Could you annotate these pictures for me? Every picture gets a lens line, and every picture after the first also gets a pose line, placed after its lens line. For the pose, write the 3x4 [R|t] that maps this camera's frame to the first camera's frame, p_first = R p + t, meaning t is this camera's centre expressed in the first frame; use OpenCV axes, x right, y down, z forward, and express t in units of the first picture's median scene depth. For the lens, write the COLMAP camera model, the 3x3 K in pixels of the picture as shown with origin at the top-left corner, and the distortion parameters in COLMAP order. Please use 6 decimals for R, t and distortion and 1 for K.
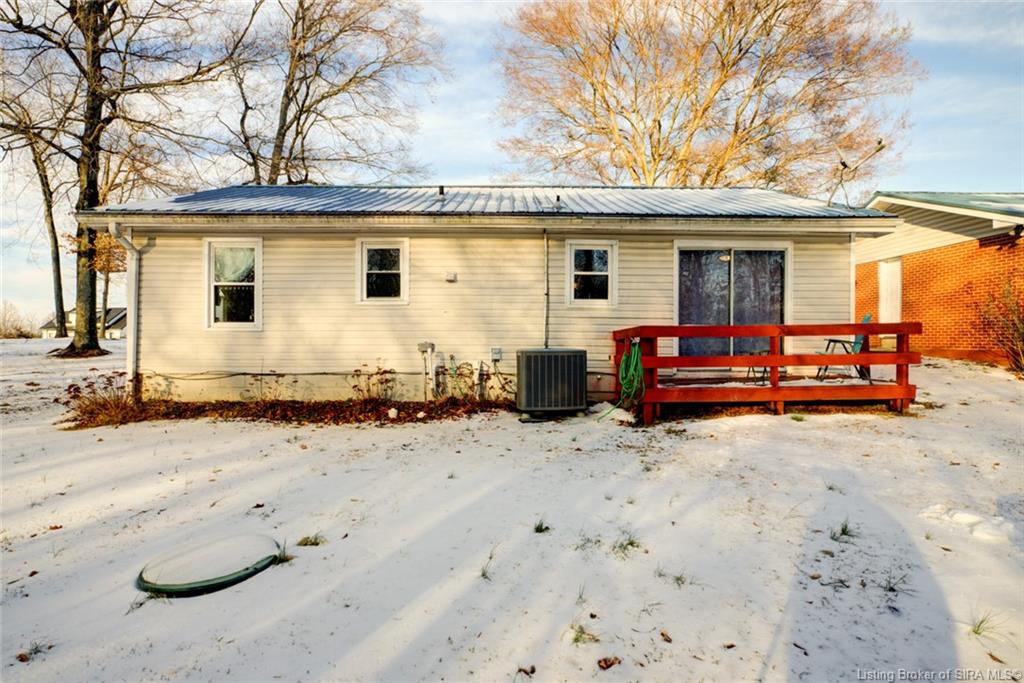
lens RADIAL K [[526.7, 0, 512.0], [0, 526.7, 341.5], [0, 0, 1]] dist [-0.017004, 0.000089]
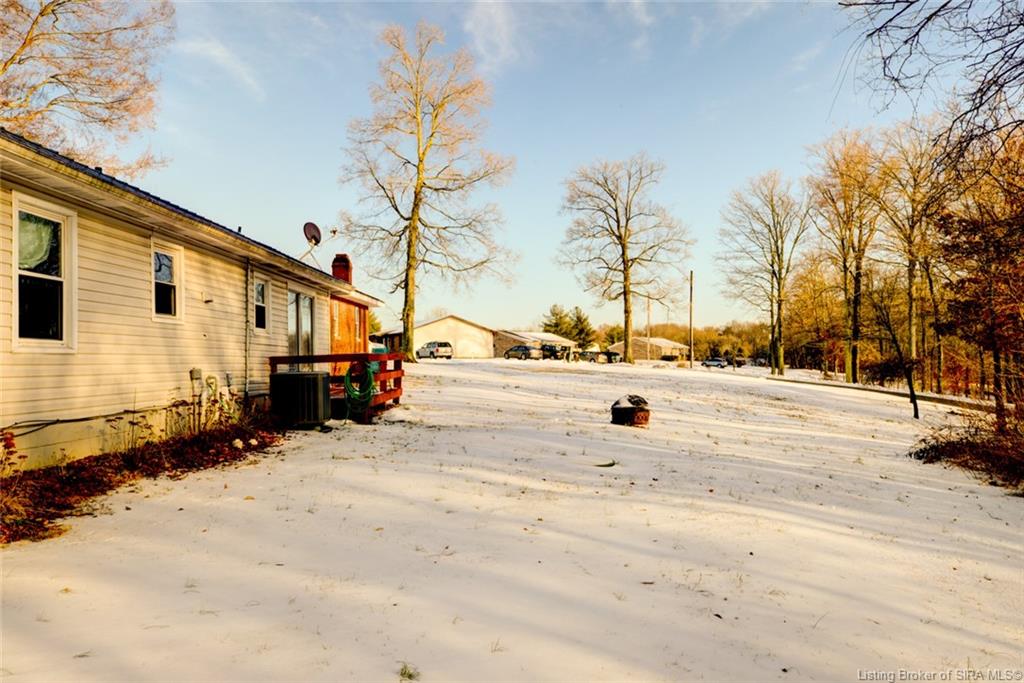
lens RADIAL K [[752.1, 0, 512.0], [0, 752.1, 341.5], [0, 0, 1]] dist [0.001084, 0.001885]
pose [[0.009742, 0.027573, 0.999572, -1.413683], [0.001058, 0.999619, -0.027585, -0.008454], [-0.999952, 0.001327, 0.009709, 0.449197]]
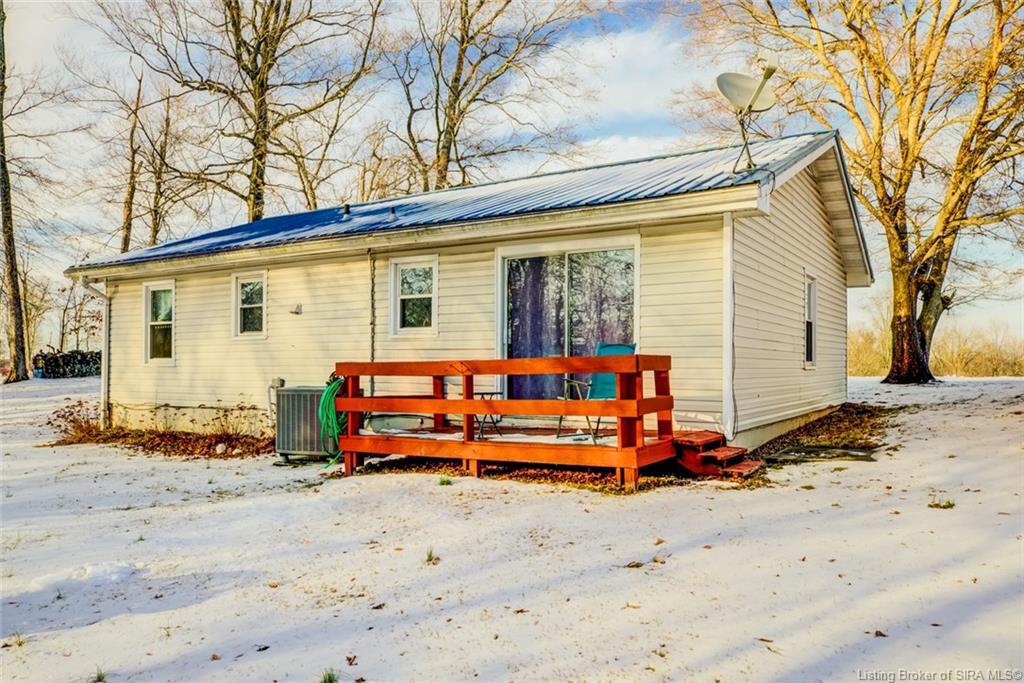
lens RADIAL K [[752.1, 0, 512.0], [0, 752.1, 341.5], [0, 0, 1]] dist [0.001084, 0.001885]
pose [[0.838552, -0.019491, -0.544472, 0.931993], [-0.001829, 0.999254, -0.038587, -0.012462], [0.544818, 0.033353, 0.837891, 0.087122]]
